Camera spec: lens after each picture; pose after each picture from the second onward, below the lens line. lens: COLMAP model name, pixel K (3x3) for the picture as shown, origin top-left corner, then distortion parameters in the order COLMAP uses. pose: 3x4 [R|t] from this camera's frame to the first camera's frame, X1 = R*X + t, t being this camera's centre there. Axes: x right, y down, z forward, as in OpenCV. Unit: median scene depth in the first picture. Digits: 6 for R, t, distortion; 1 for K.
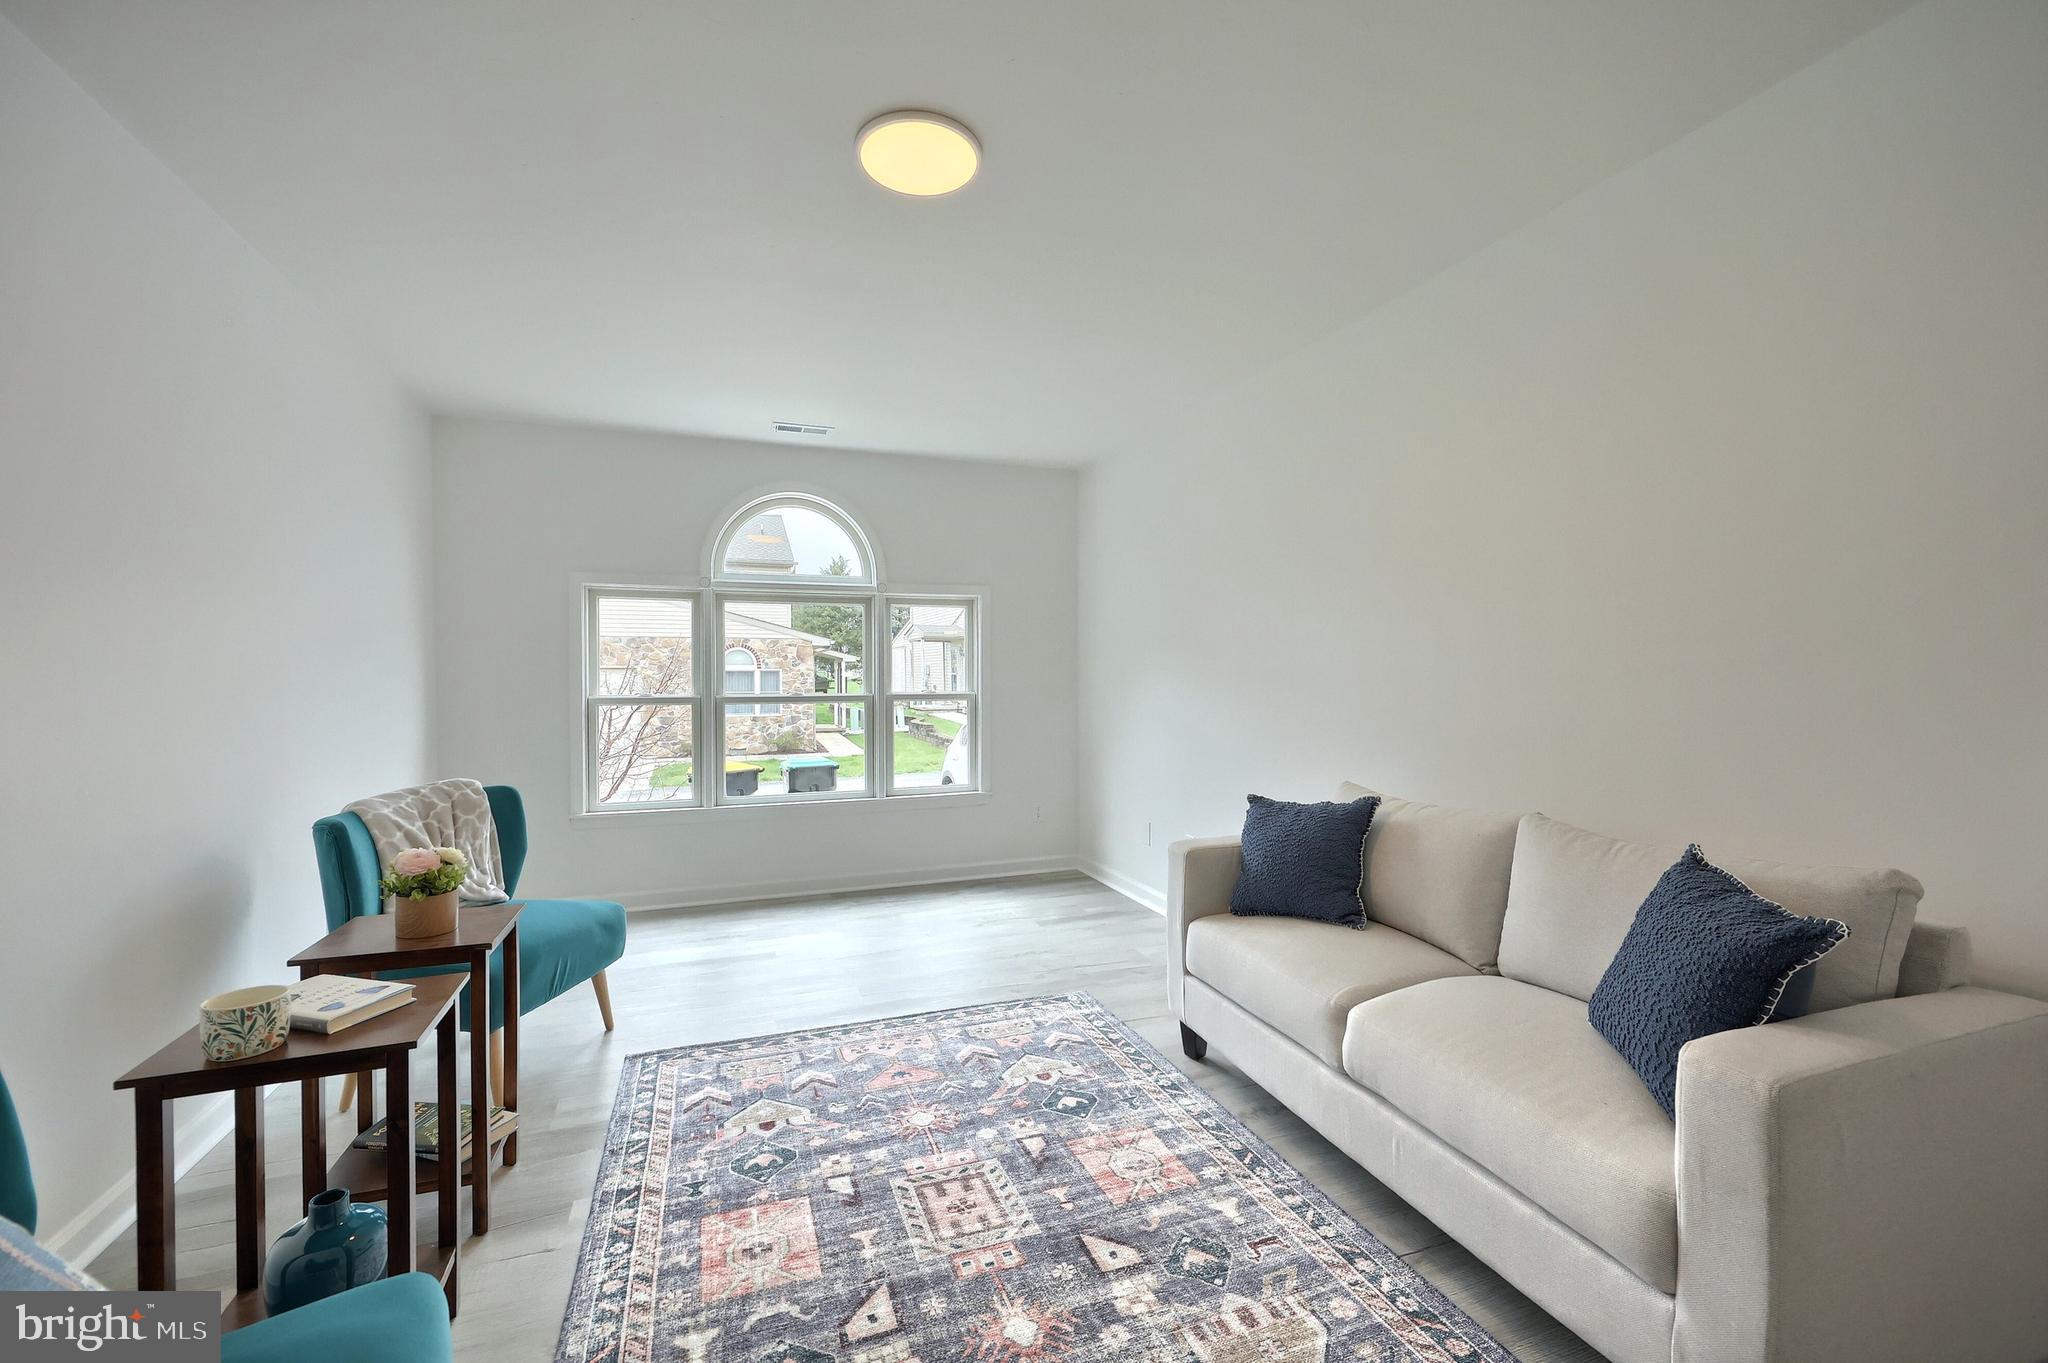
lens RADIAL K [[837.2, 0, 1031.8], [0, 837.2, 686.6], [0, 0, 1]] dist [0.000977, 0.000366]
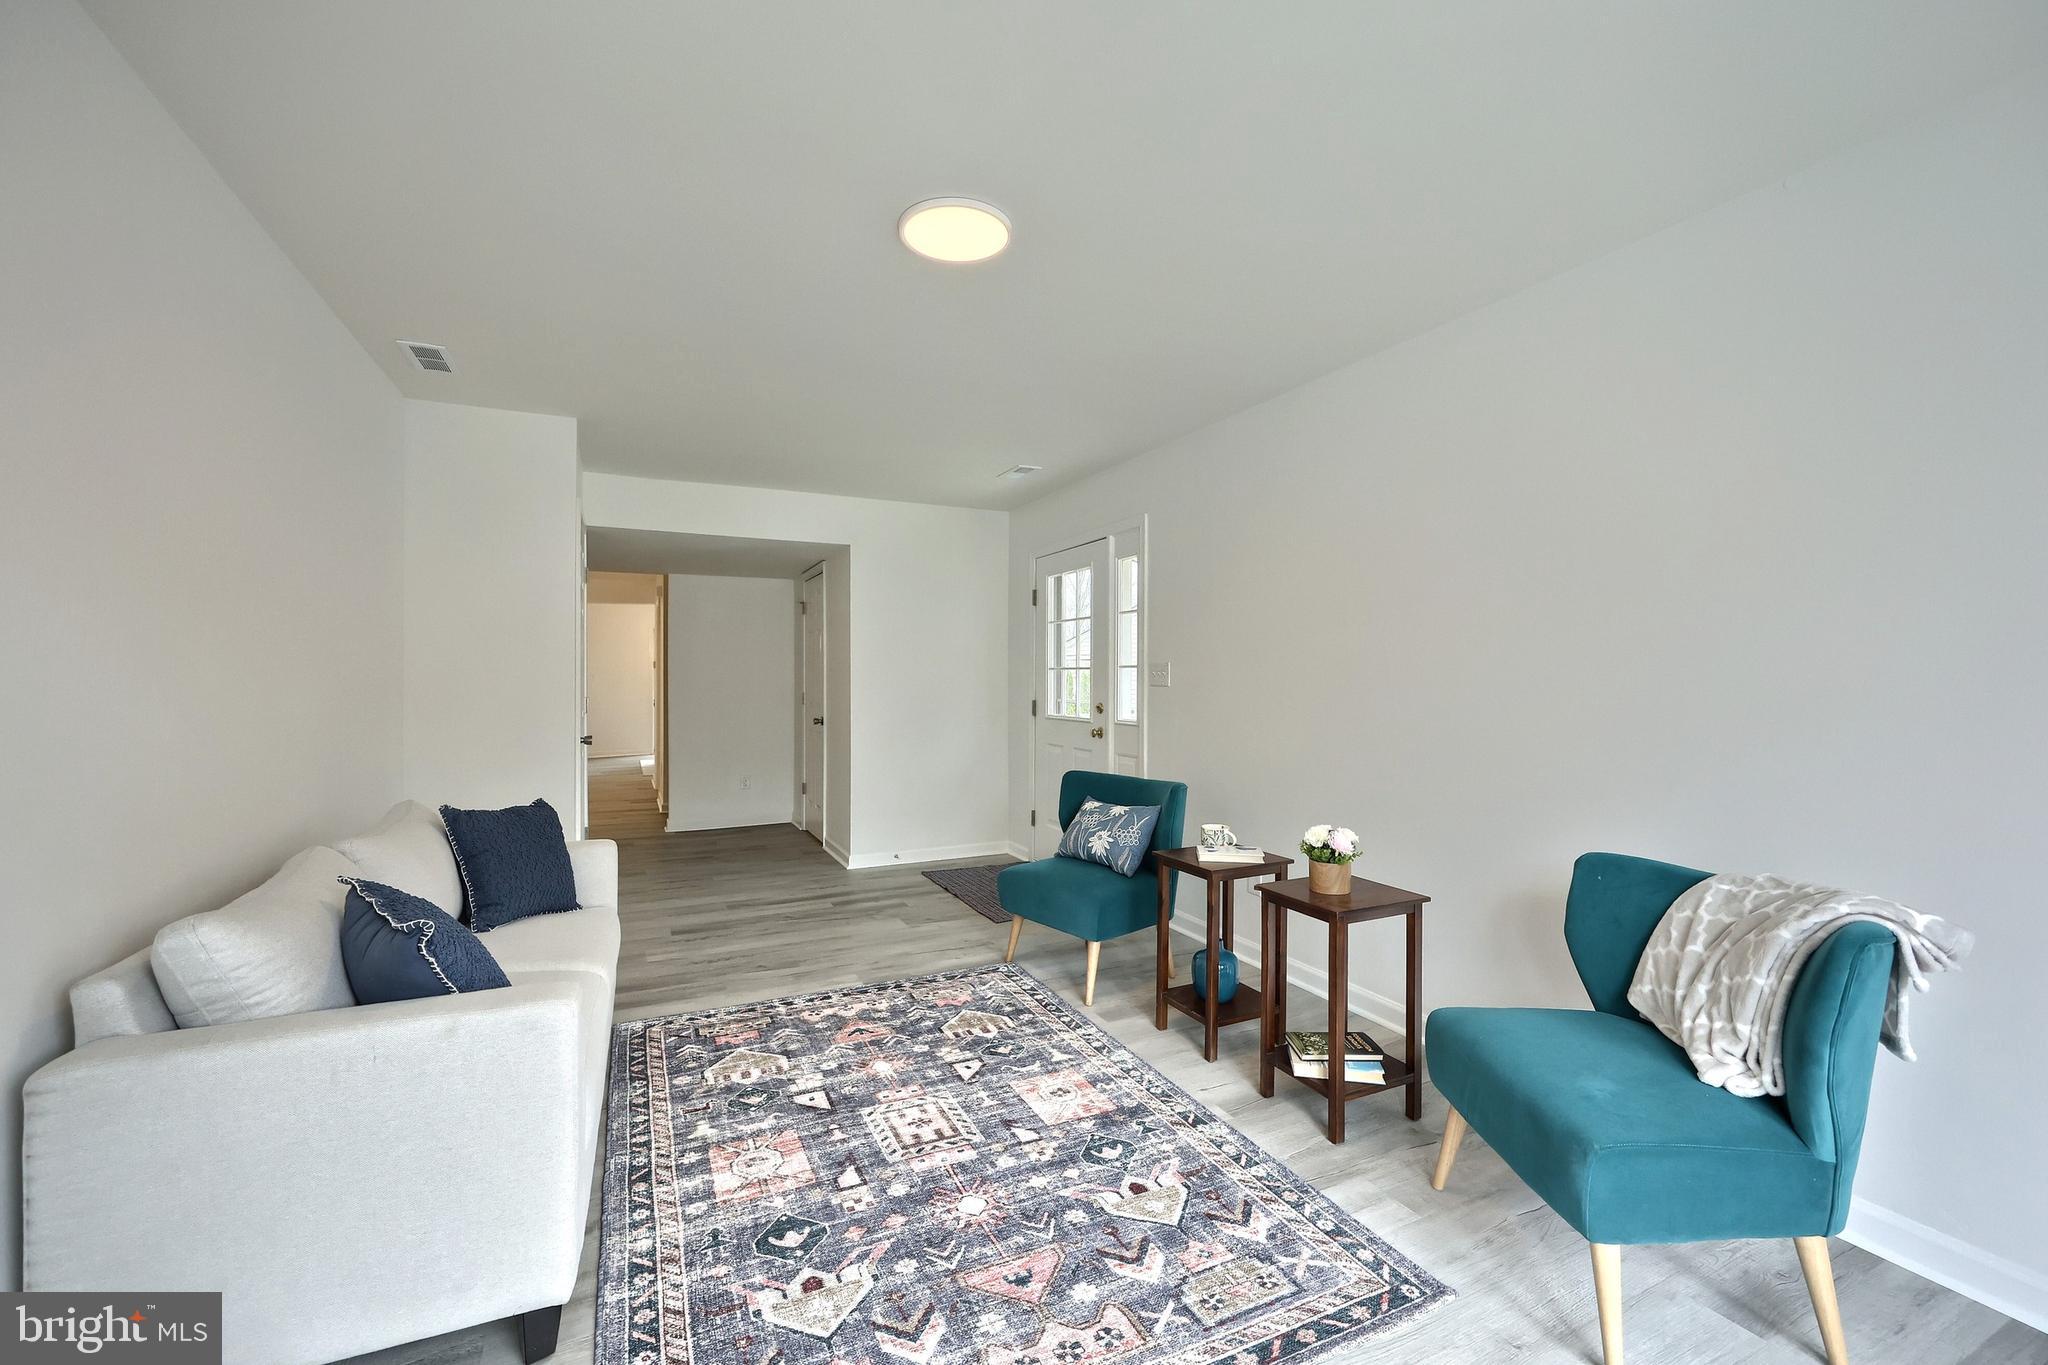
lens RADIAL K [[837.2, 0, 1043.5], [0, 837.2, 681.9], [0, 0, 1]] dist [0.000977, 0.000366]
pose [[-0.994758, 0.001279, -0.102249, -0.115882], [-0.000887, 0.999776, 0.021136, -0.053981], [0.102253, 0.021116, -0.994534, 1.862565]]
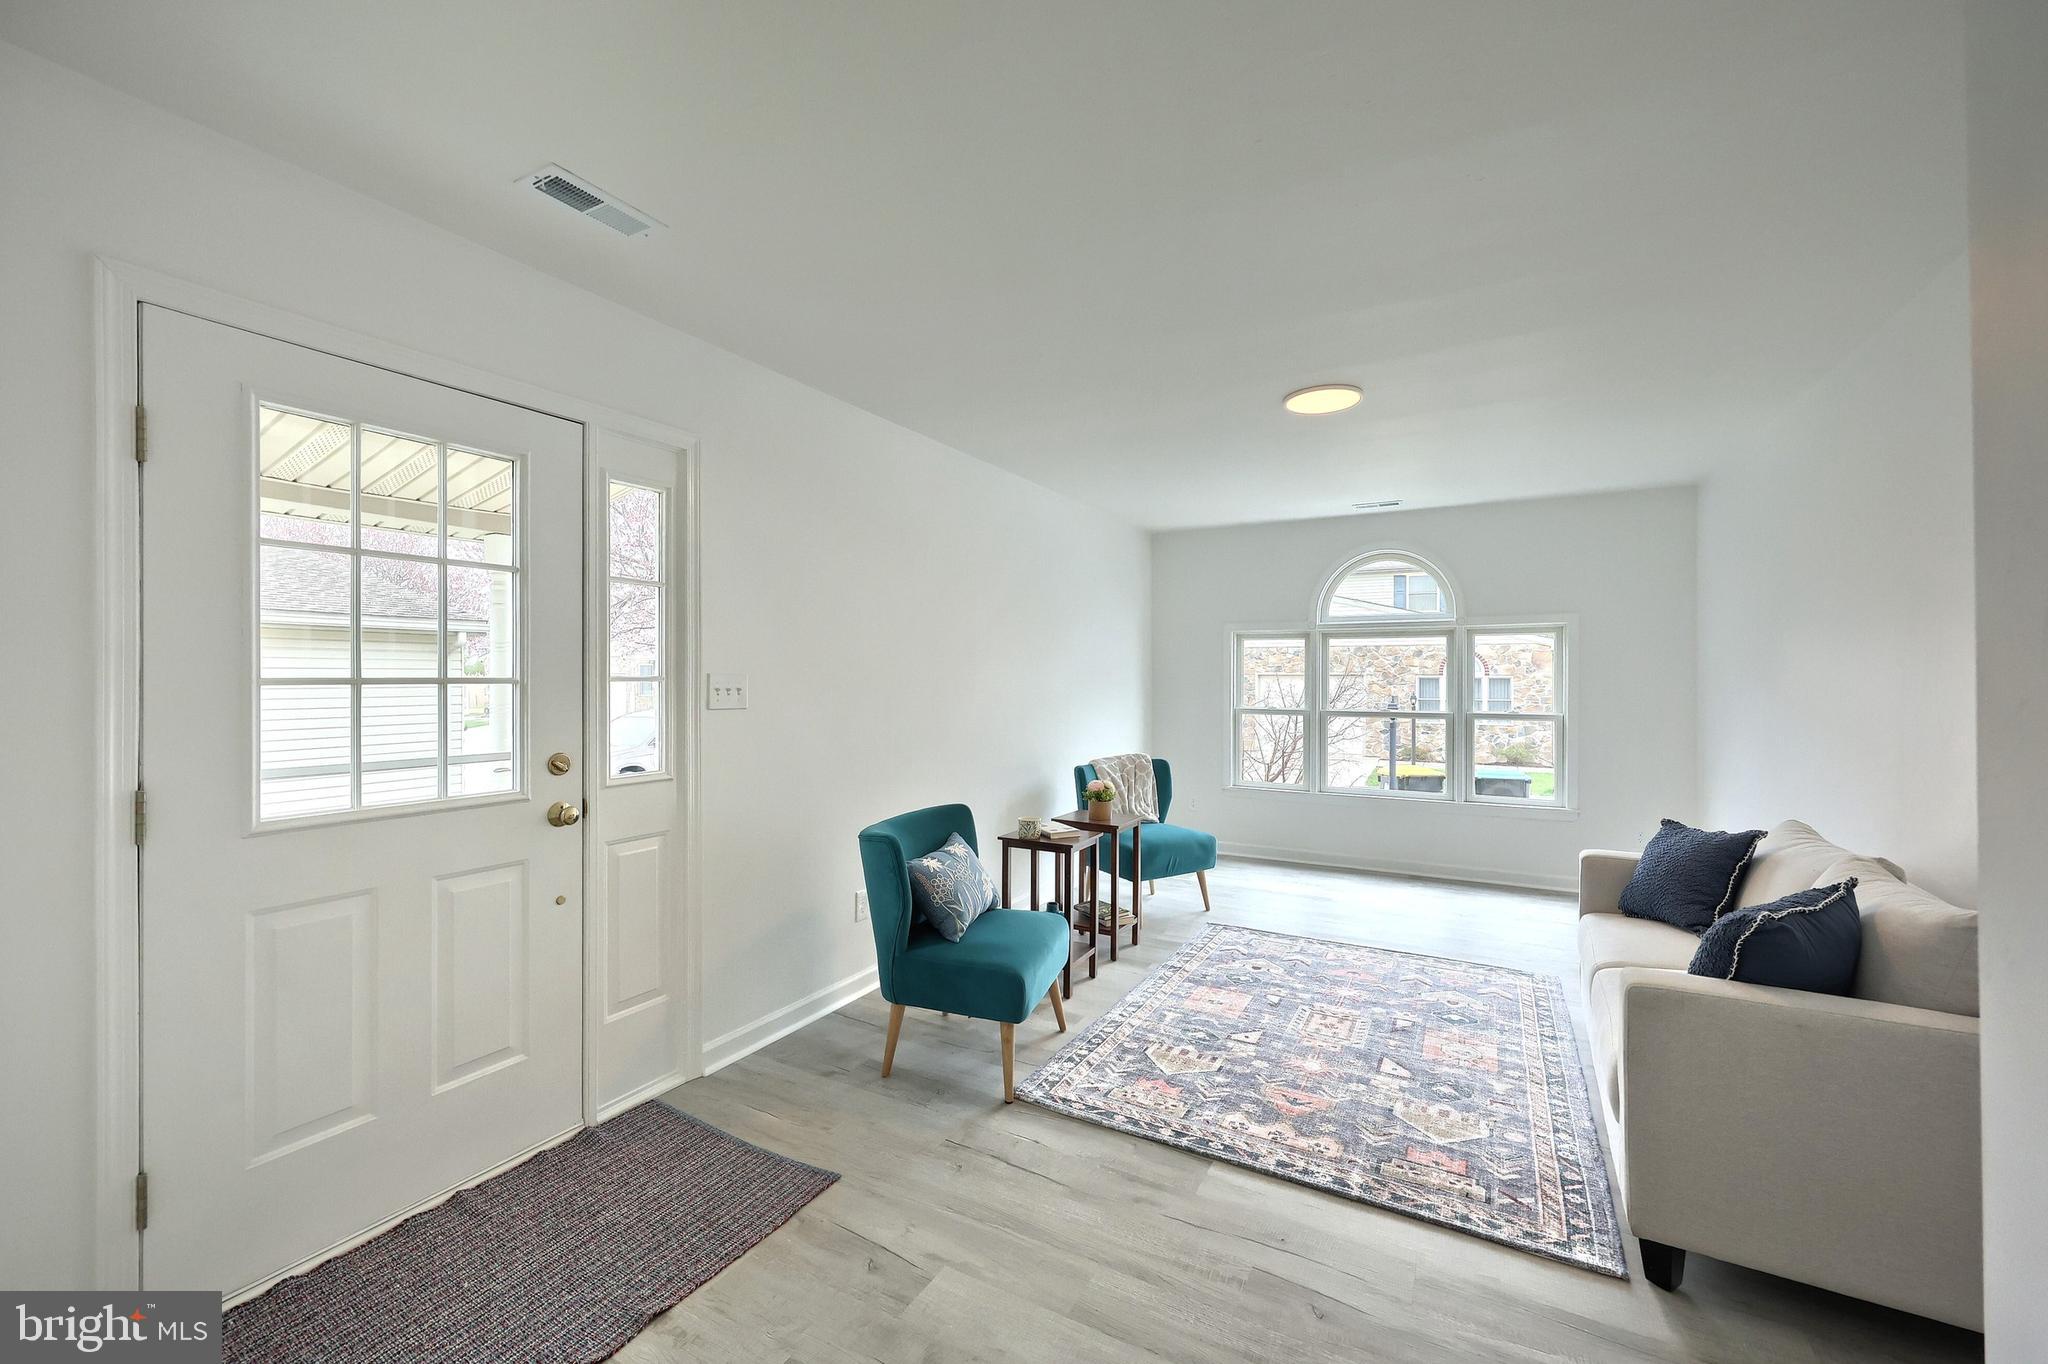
lens RADIAL K [[837.2, 0, 995.8], [0, 837.2, 666.5], [0, 0, 1]] dist [0.000977, 0.000366]
pose [[0.628949, -0.005145, -0.777430, 0.667606], [-0.015041, 0.999710, -0.018785, -0.049002], [0.777301, 0.023508, 0.628689, -0.491709]]
